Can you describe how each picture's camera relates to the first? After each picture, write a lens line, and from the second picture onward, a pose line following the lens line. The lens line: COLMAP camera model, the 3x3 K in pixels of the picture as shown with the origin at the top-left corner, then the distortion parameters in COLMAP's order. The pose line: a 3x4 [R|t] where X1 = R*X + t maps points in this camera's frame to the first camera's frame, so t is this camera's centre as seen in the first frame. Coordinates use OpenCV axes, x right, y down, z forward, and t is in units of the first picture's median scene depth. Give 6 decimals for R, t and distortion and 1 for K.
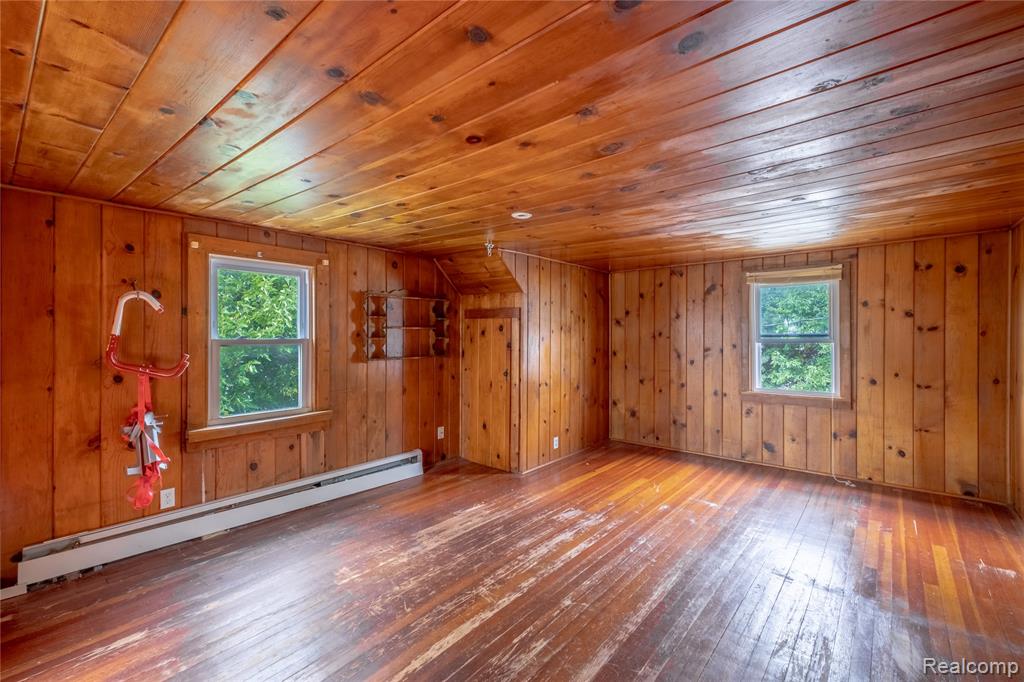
lens RADIAL K [[450.0, 0, 520.1], [0, 450.0, 336.9], [0, 0, 1]] dist [0.014117, -0.004488]
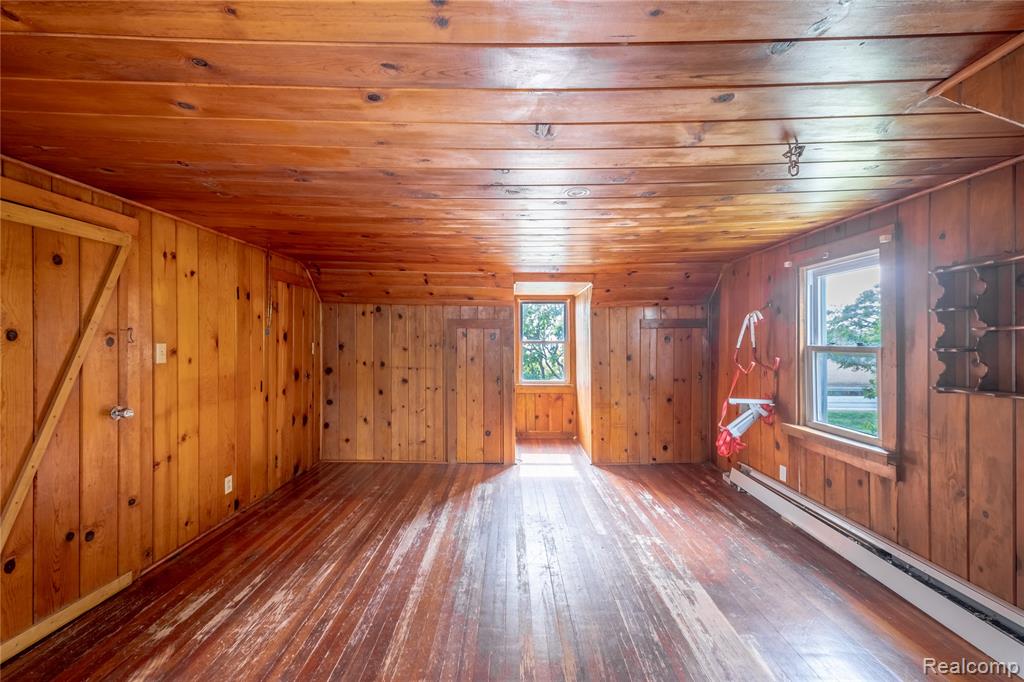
lens RADIAL K [[450.0, 0, 515.7], [0, 450.0, 337.8], [0, 0, 1]] dist [0.014117, -0.004488]
pose [[-0.766530, -0.006647, -0.642174, 0.588629], [-0.011317, 0.999931, 0.003158, -0.009944], [0.642109, 0.009688, -0.766552, 1.509345]]
